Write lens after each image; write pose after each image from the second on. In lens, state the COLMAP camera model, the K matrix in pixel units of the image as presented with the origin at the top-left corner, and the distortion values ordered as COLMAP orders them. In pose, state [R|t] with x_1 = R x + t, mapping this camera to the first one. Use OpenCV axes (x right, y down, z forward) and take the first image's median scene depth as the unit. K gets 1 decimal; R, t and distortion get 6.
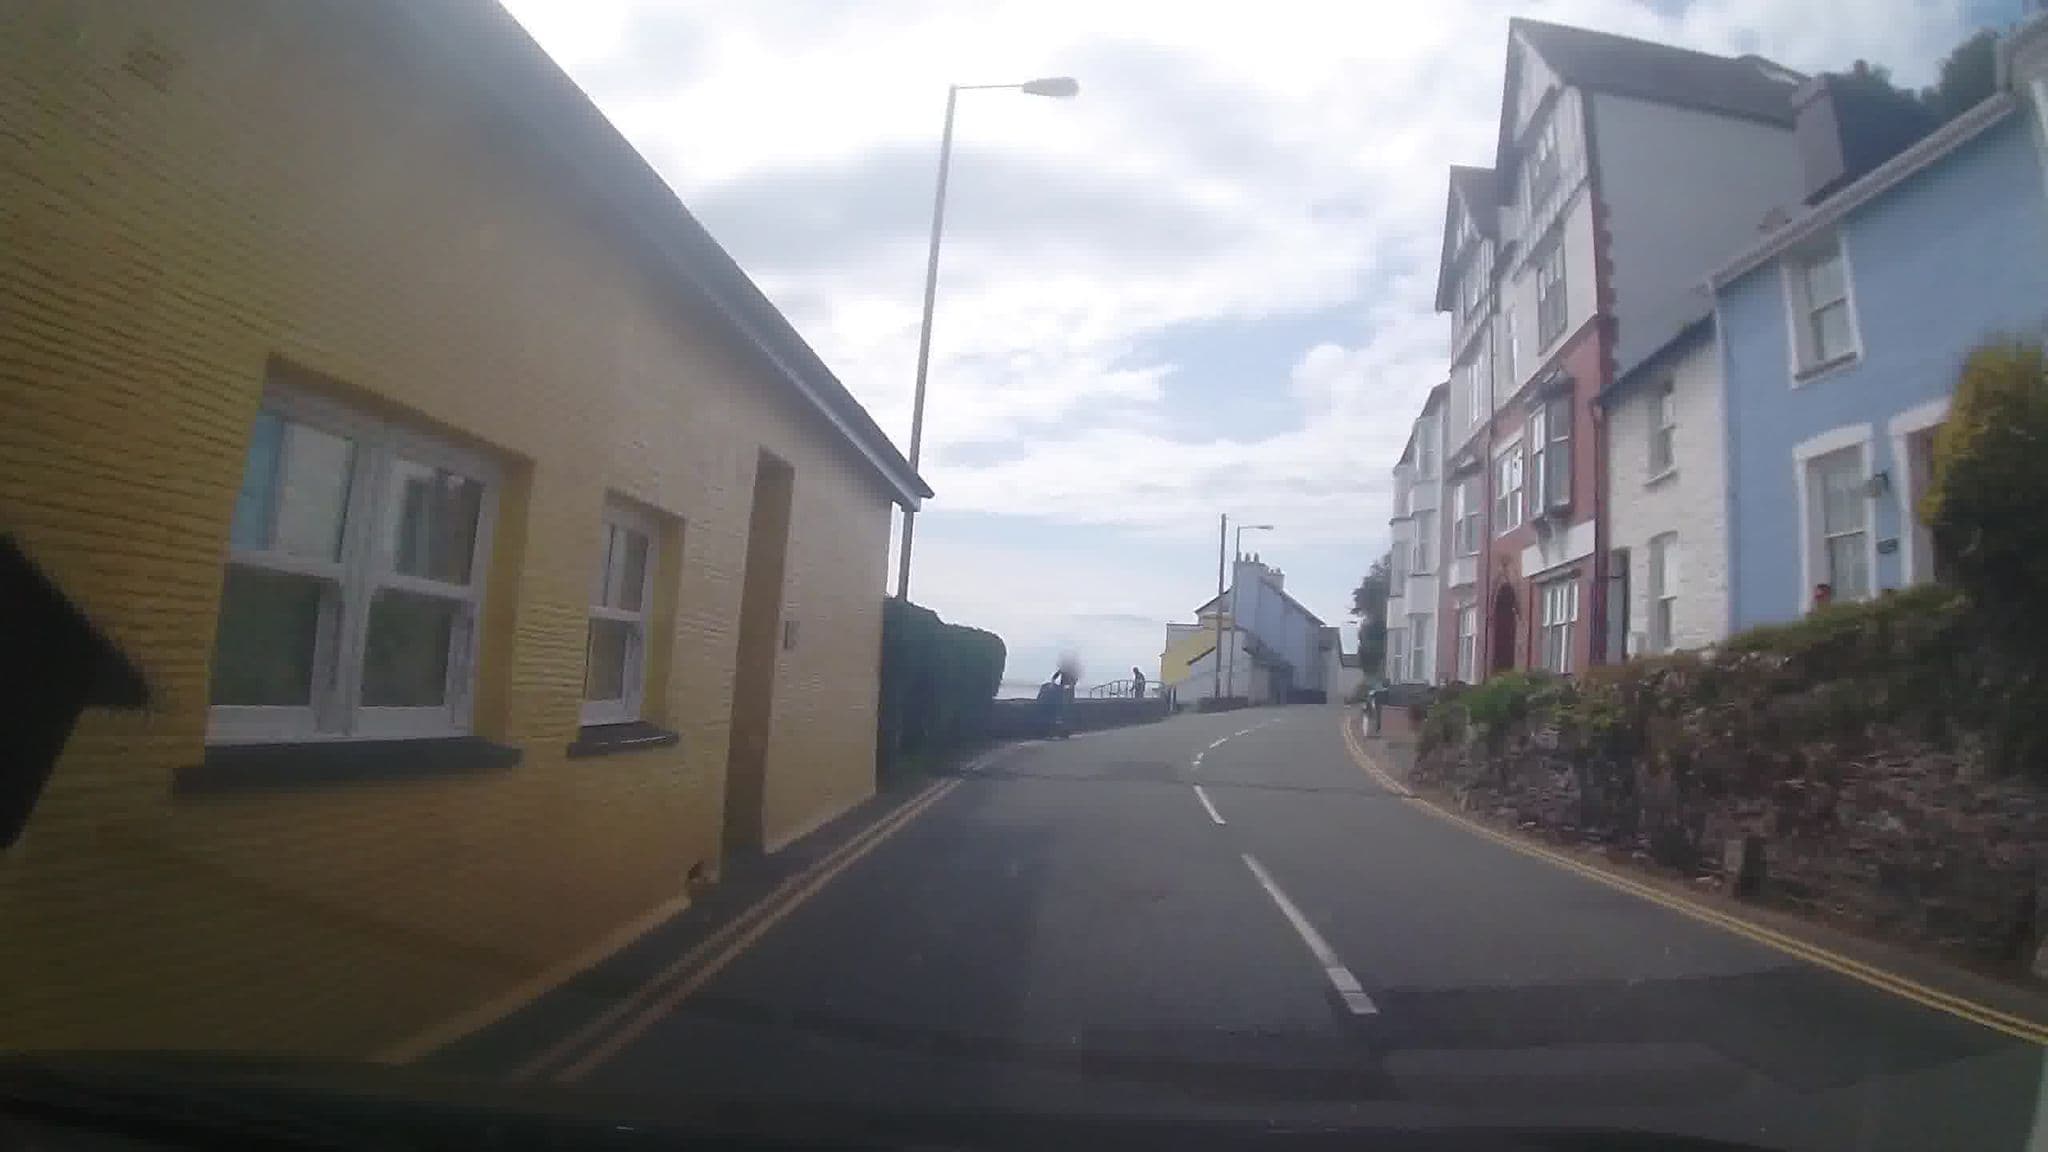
lens RADIAL K [[1508.5, 0, 1024.0], [0, 1508.5, 576.0], [0, 0, 1]] dist [-0.197050, 0.000001]
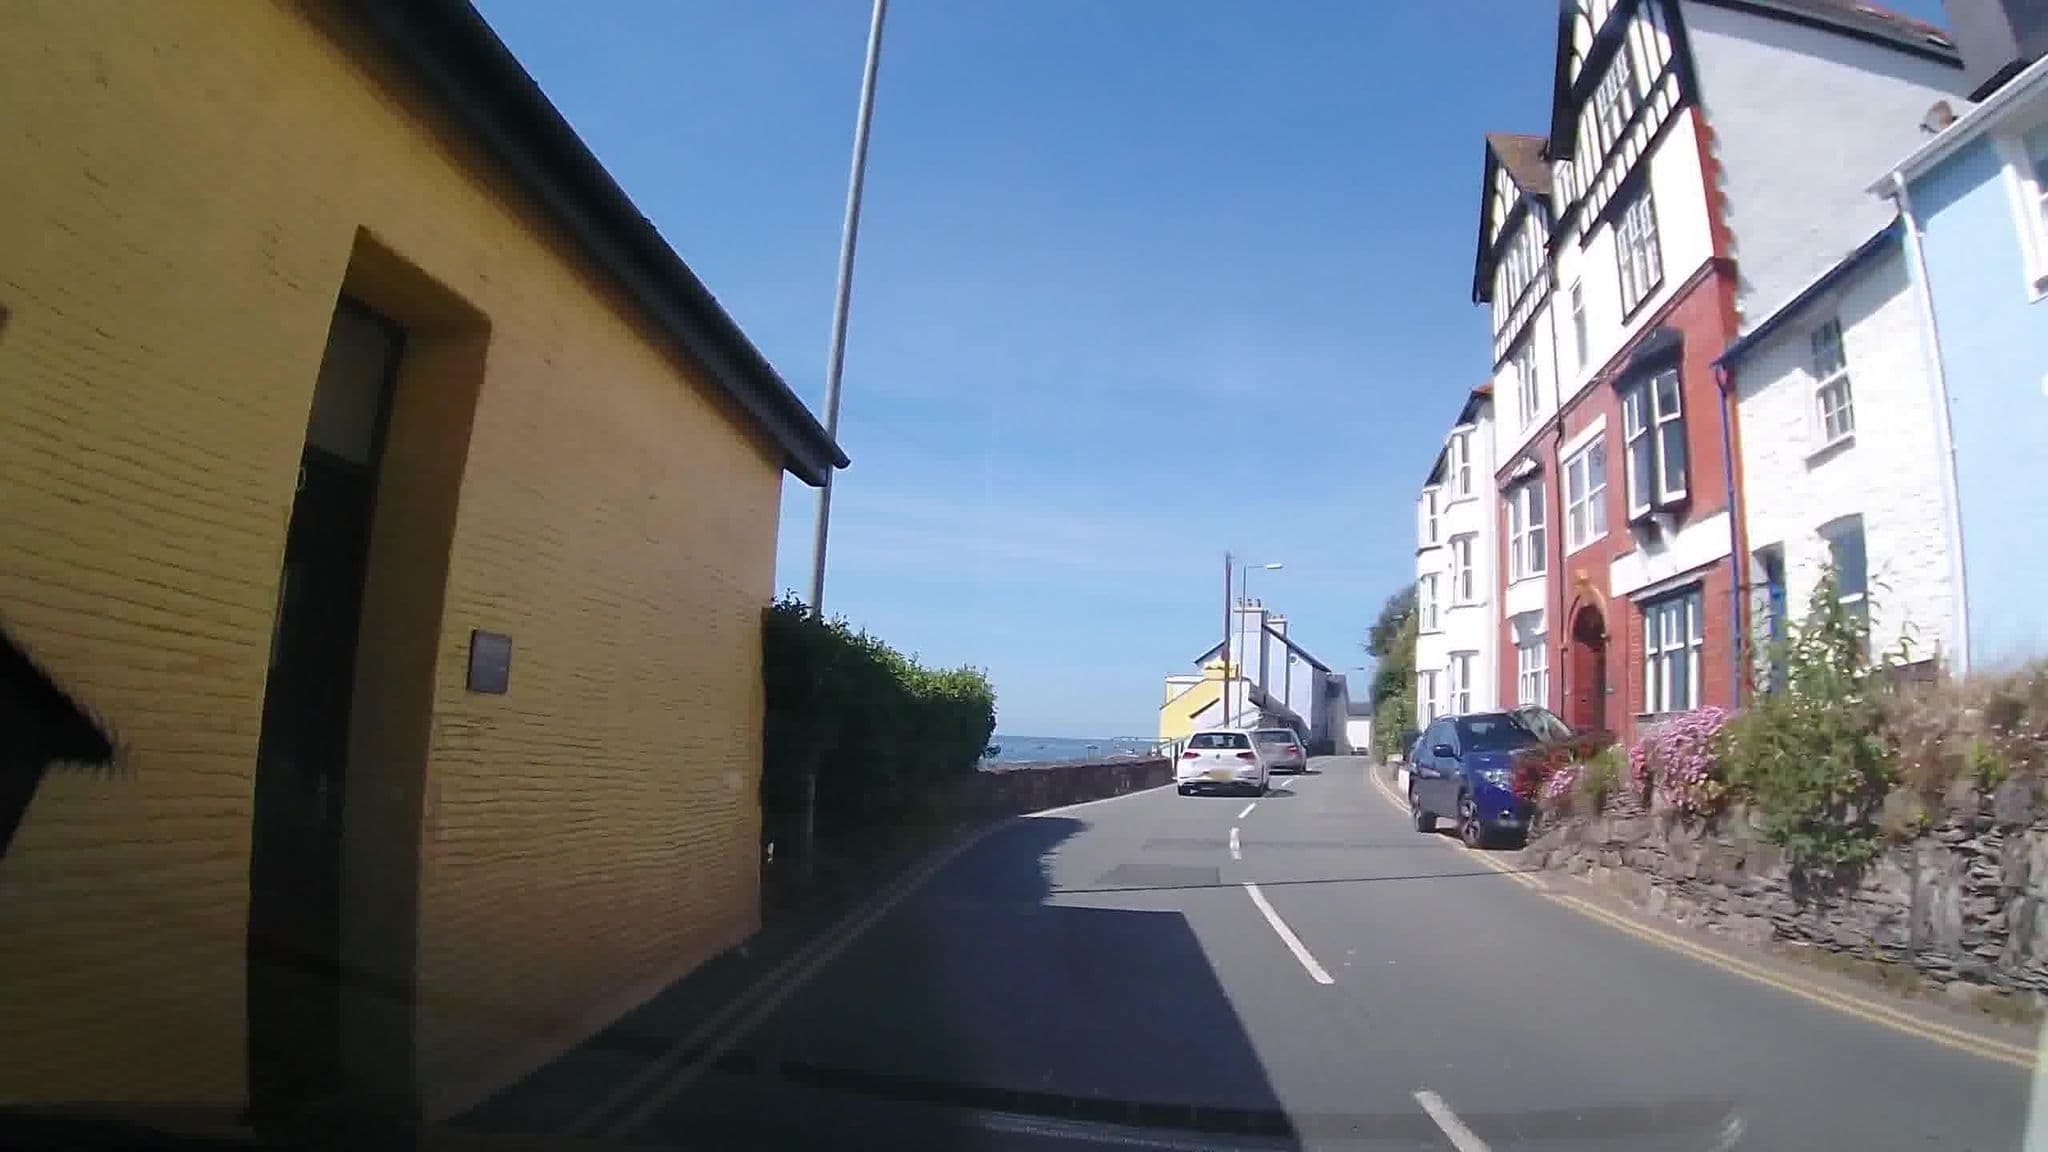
lens RADIAL K [[1124.9, 0, 1024.0], [0, 1124.9, 576.0], [0, 0, 1]] dist [0.001628, -0.073000]
pose [[0.999477, -0.026681, -0.018295, 0.021337], [0.025199, 0.996719, -0.076916, 0.029889], [0.020288, 0.076414, 0.996870, 0.374110]]
